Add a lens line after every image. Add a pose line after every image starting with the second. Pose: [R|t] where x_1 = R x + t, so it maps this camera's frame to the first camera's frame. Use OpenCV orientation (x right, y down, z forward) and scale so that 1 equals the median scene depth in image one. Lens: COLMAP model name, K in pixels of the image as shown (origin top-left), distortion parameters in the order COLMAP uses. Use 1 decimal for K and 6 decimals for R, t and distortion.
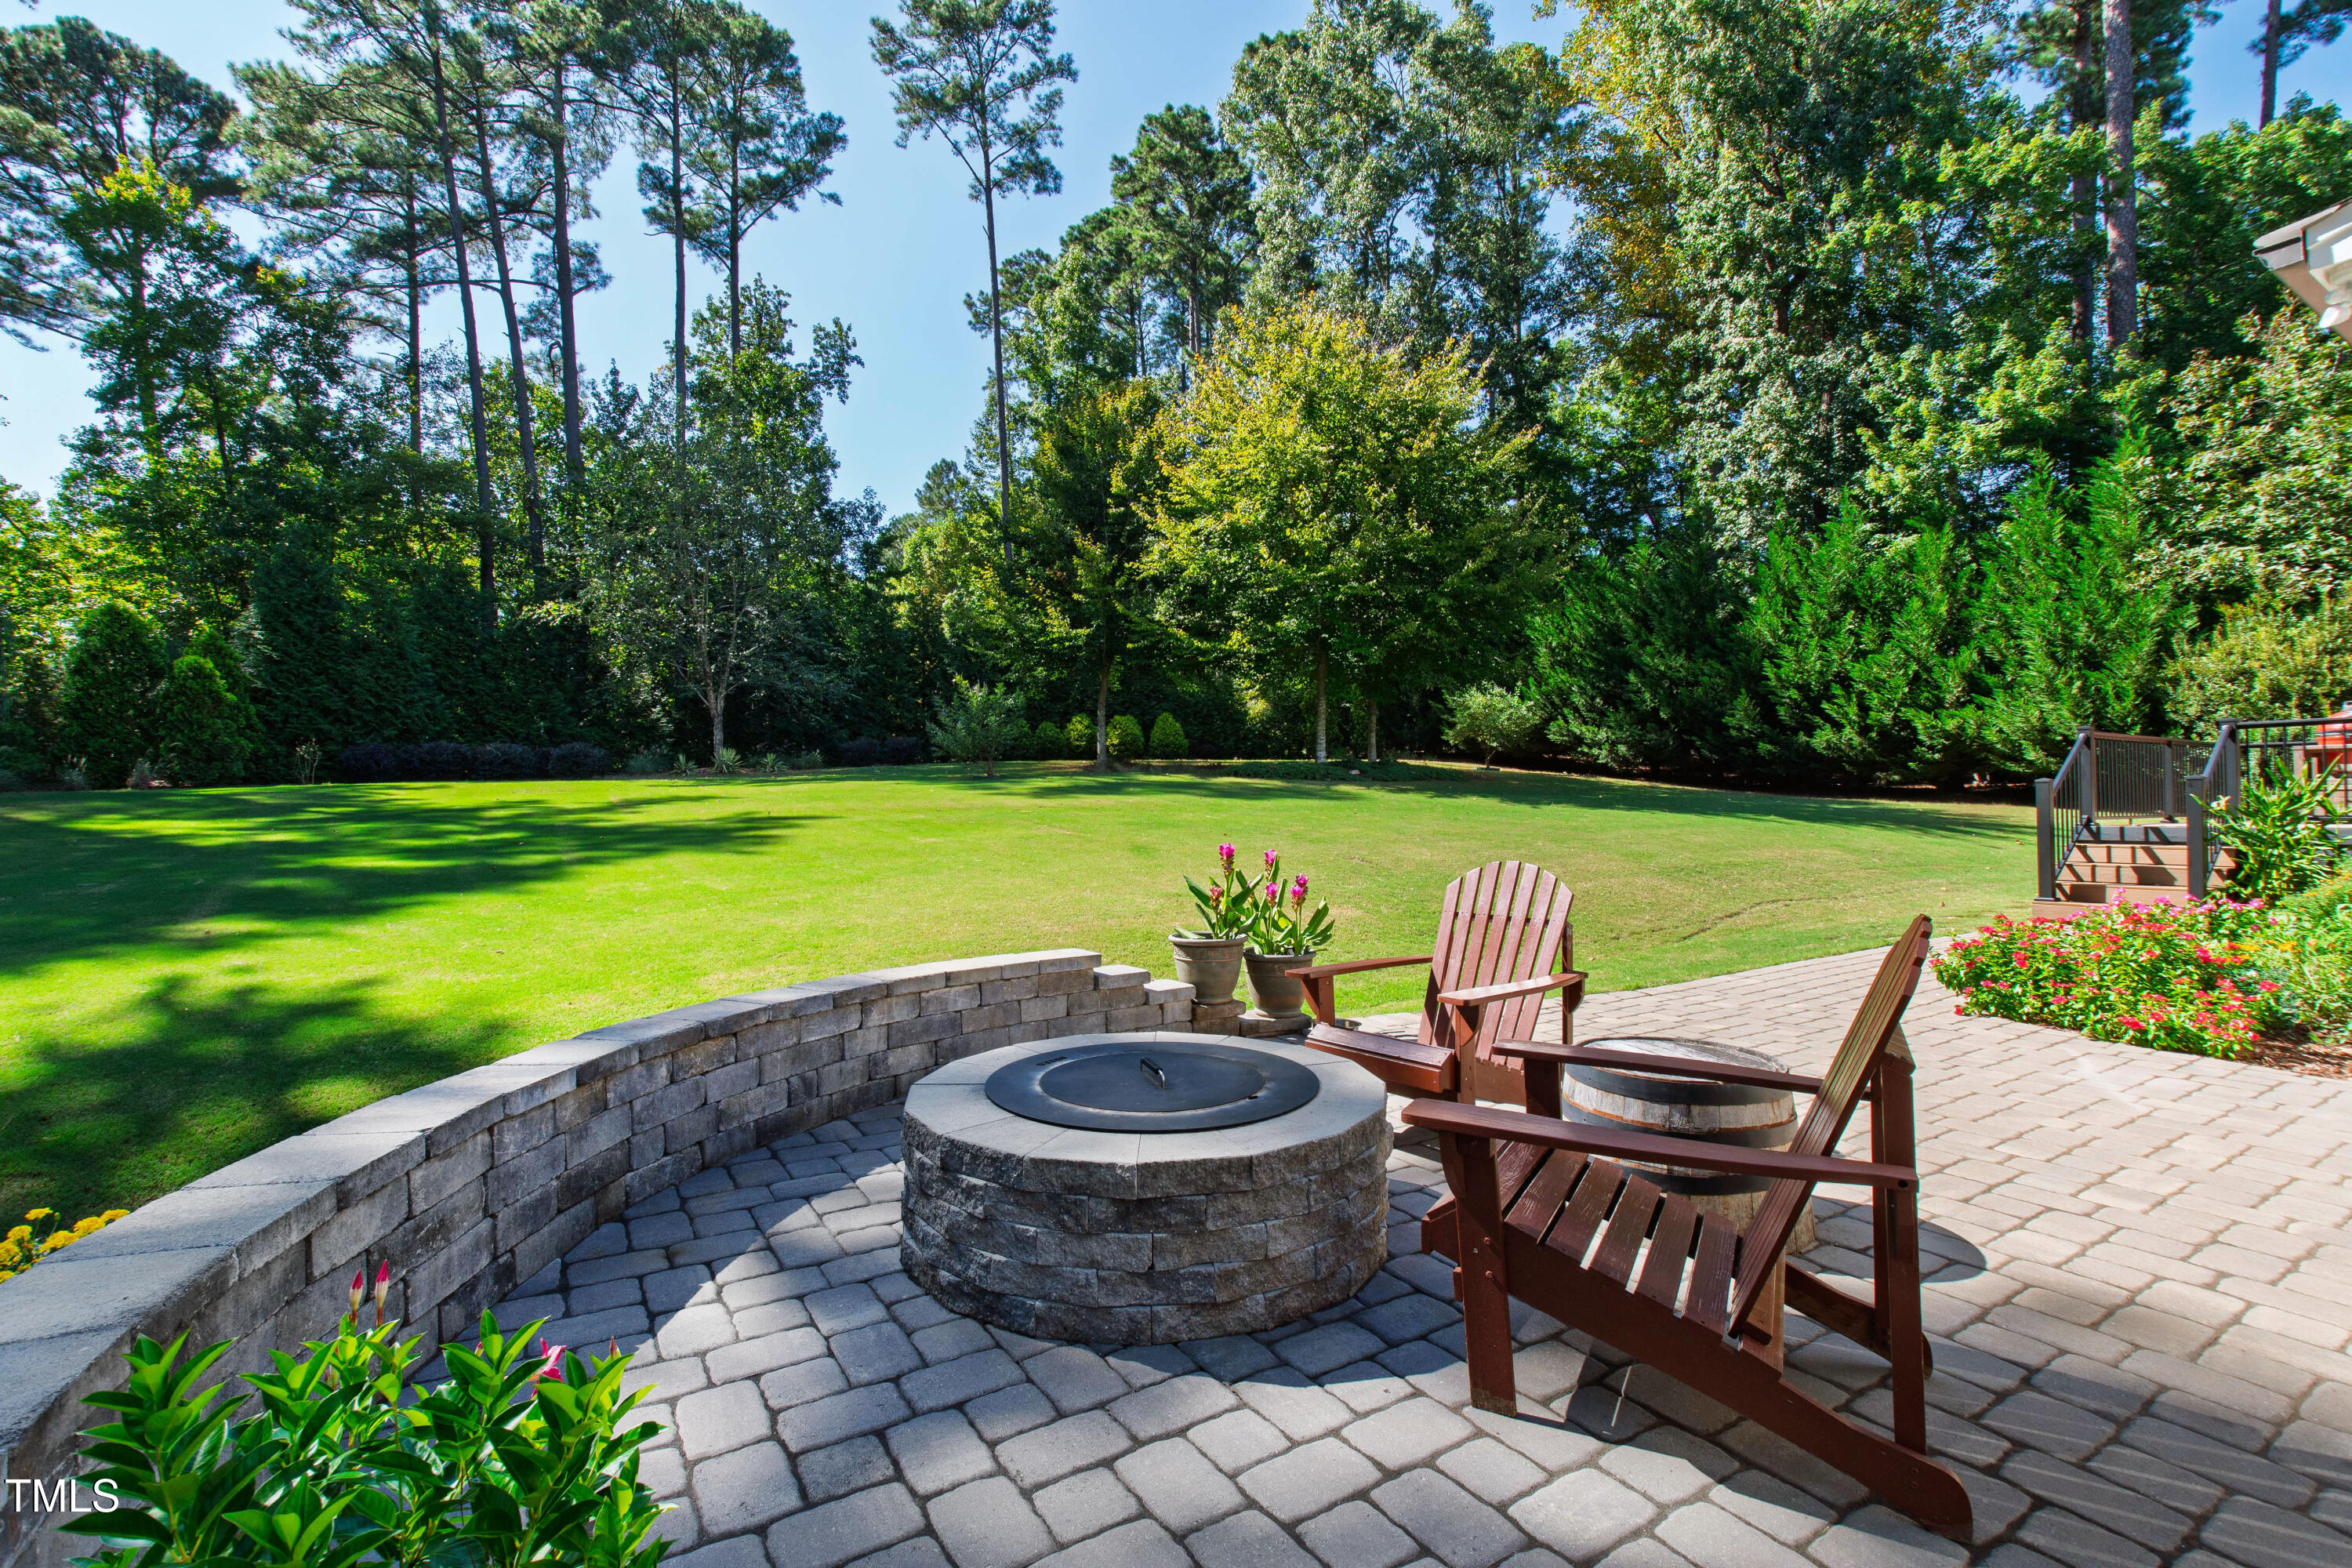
lens RADIAL K [[1004.7, 0, 1211.0], [0, 1004.7, 773.2], [0, 0, 1]] dist [-0.003417, -0.000684]
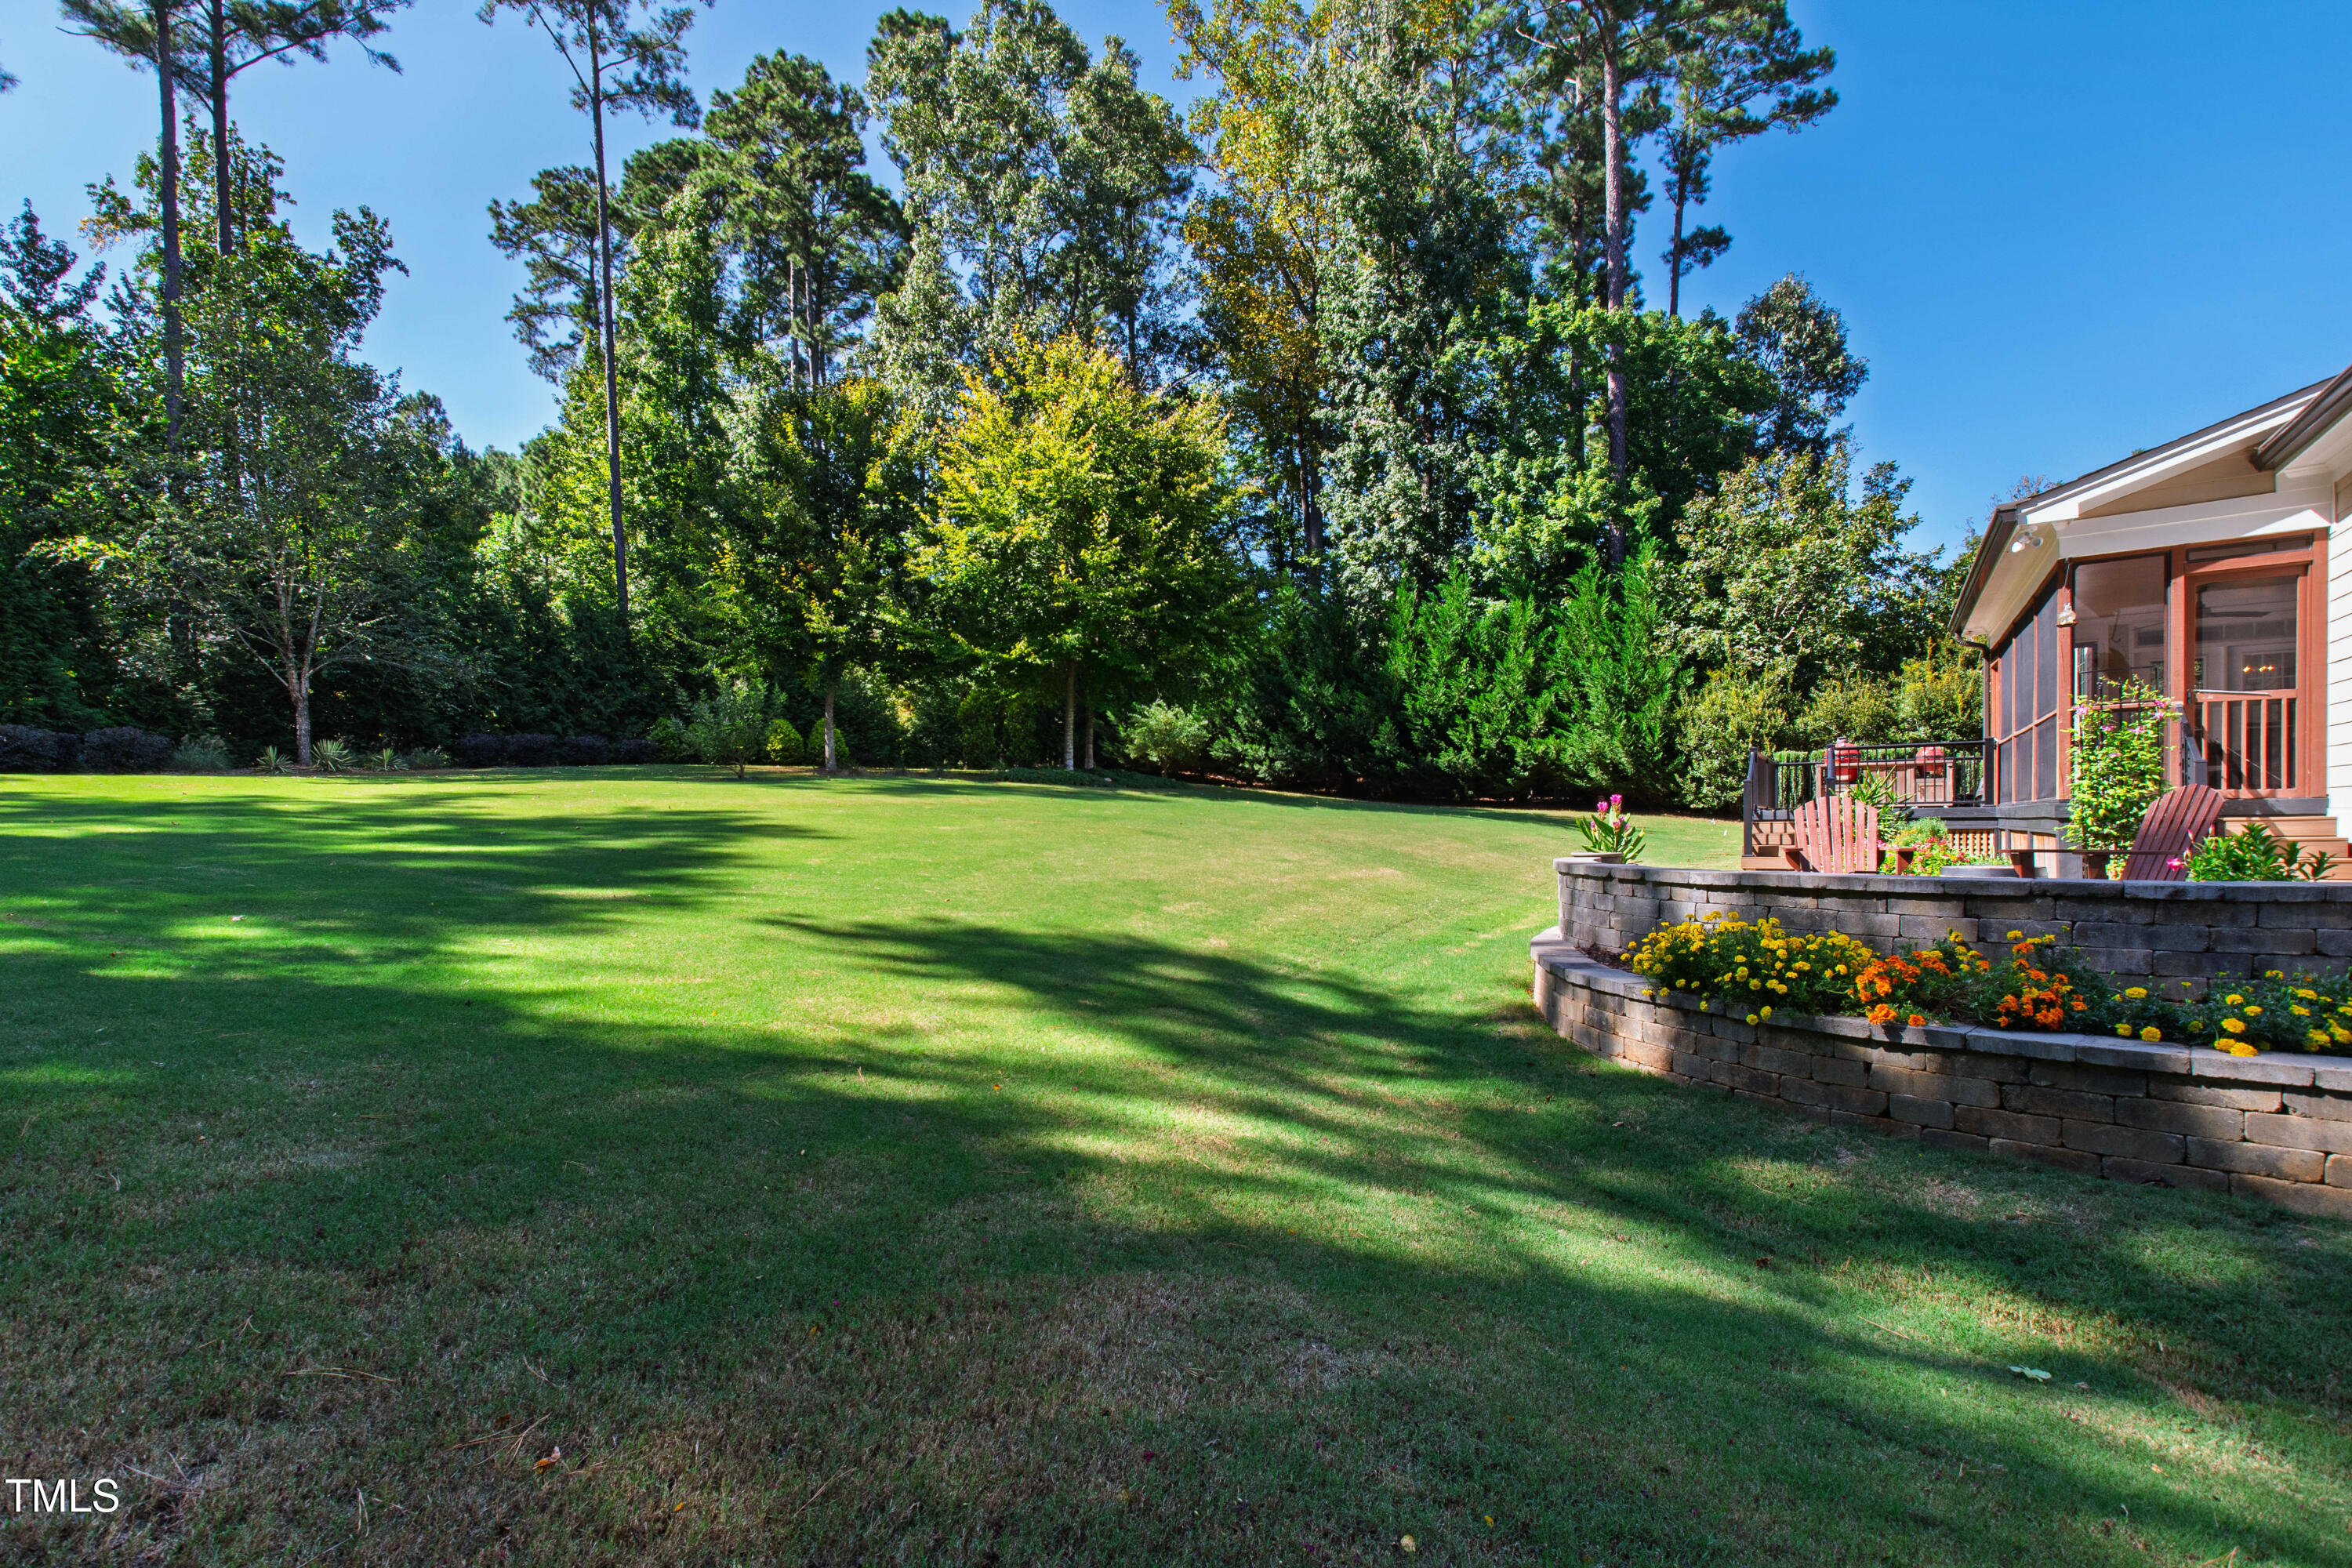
lens RADIAL K [[1047.3, 0, 1168.3], [0, 1047.3, 813.7], [0, 0, 1]] dist [-0.000854, 0.000130]
pose [[0.913974, 0.001893, 0.405768, -0.216253], [-0.009389, 0.999820, 0.016483, 0.014286], [-0.405663, -0.018875, 0.913828, -0.045131]]
